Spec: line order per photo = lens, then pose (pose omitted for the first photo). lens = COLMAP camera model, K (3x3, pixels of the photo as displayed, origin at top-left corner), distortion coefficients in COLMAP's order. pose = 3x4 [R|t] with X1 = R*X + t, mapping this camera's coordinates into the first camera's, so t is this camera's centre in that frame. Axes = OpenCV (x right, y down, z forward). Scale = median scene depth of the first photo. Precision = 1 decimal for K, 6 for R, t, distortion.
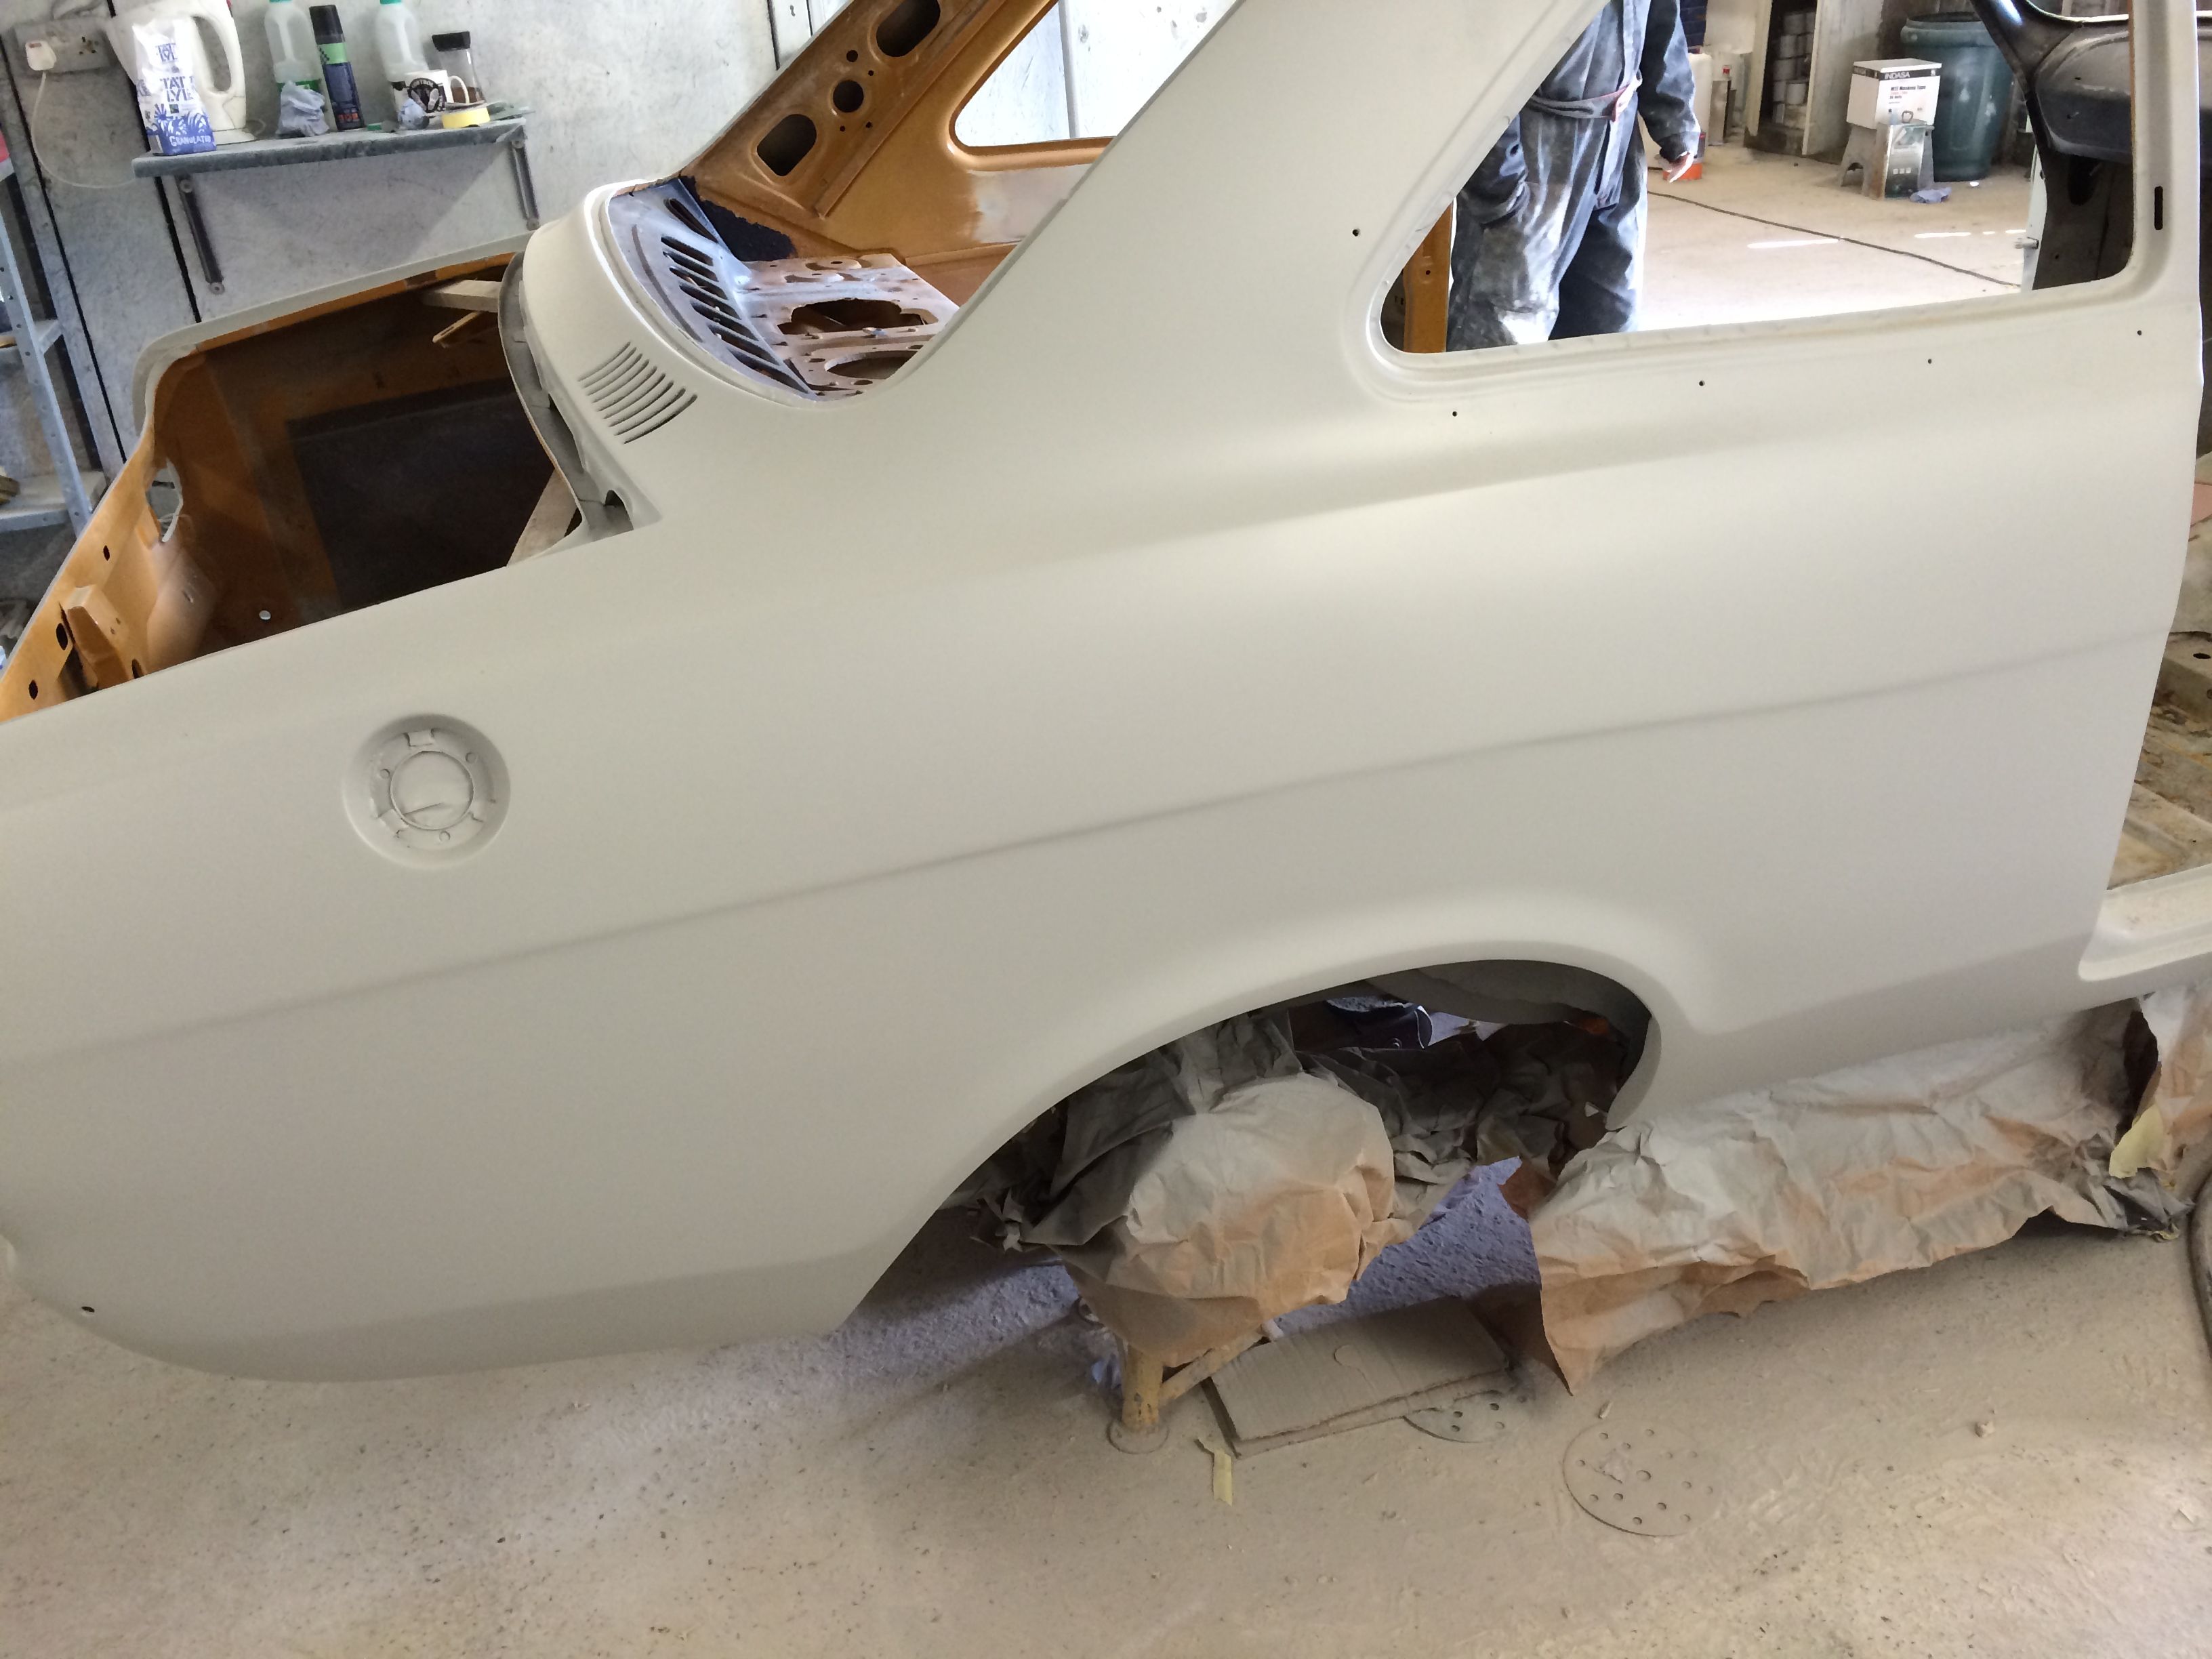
lens RADIAL K [[1907.2, 0, 1100.5], [0, 1907.2, 837.1], [0, 0, 1]] dist [0.079928, -0.114246]
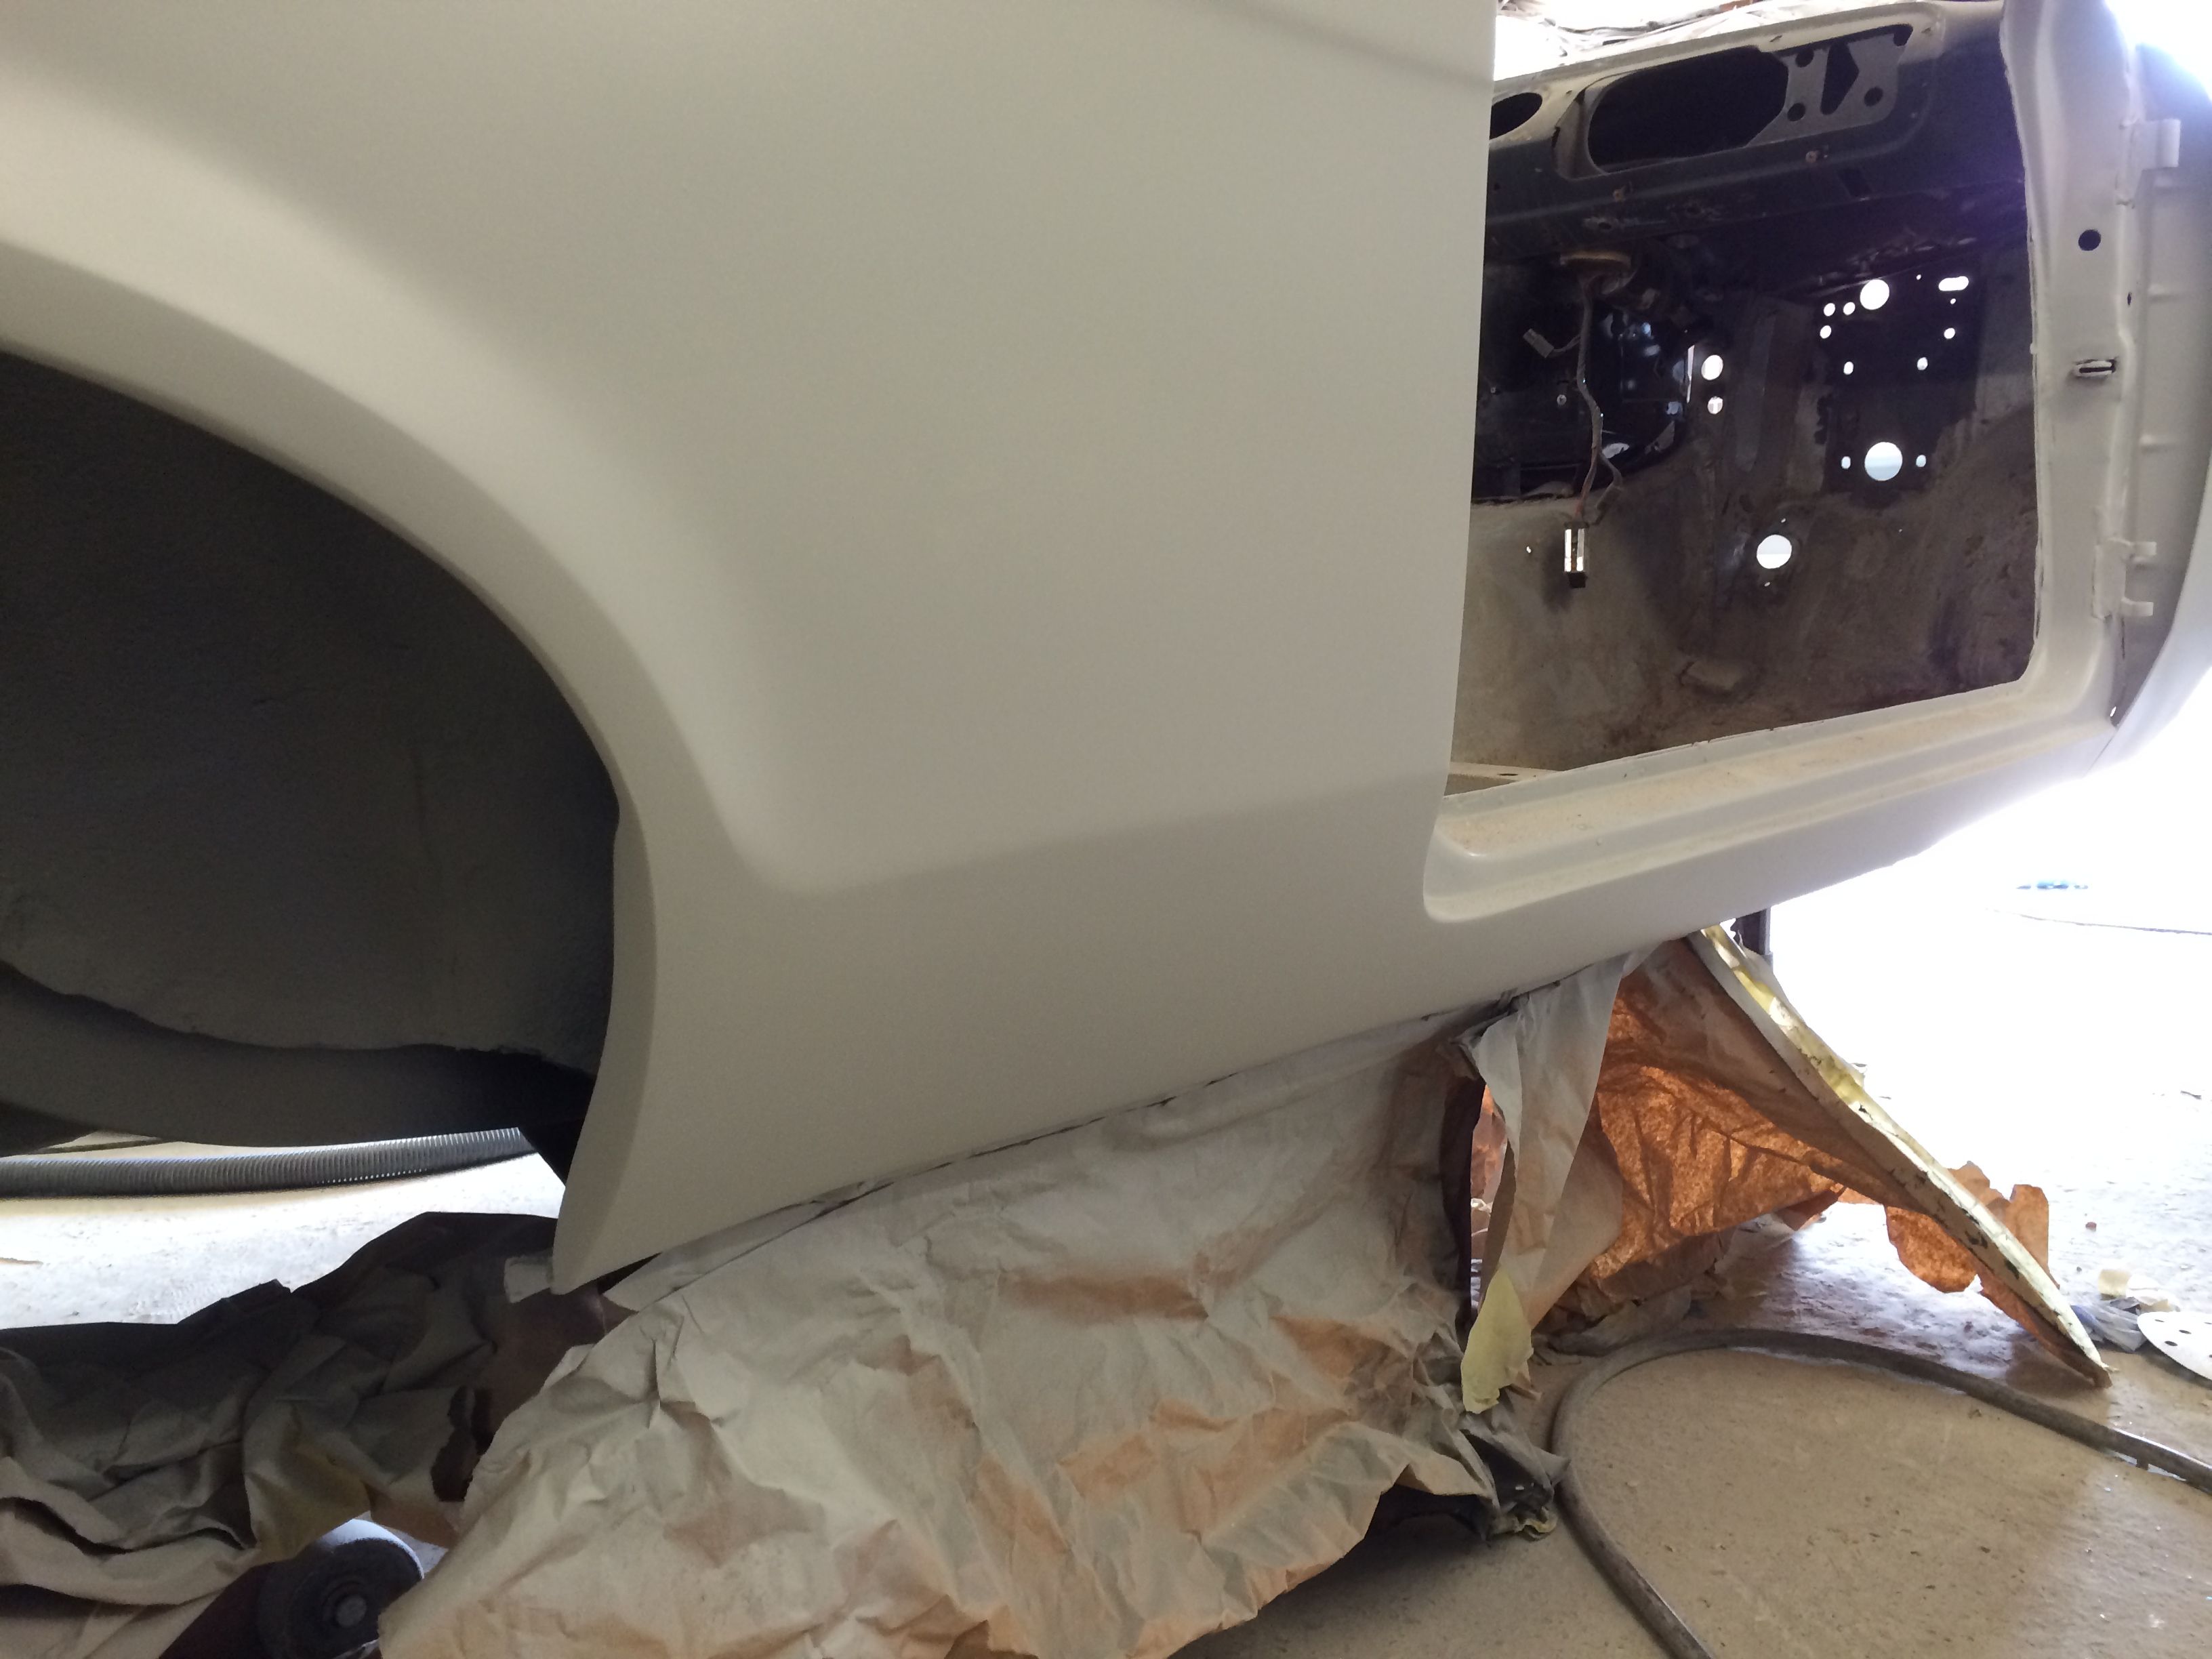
lens RADIAL K [[1907.2, 0, 1100.4], [0, 1907.2, 823.4], [0, 0, 1]] dist [0.079928, -0.114246]
pose [[0.879328, -0.014060, 0.476009, 0.156125], [0.179325, 0.935763, -0.303628, 0.174590], [-0.441162, 0.352349, 0.825364, 0.529516]]
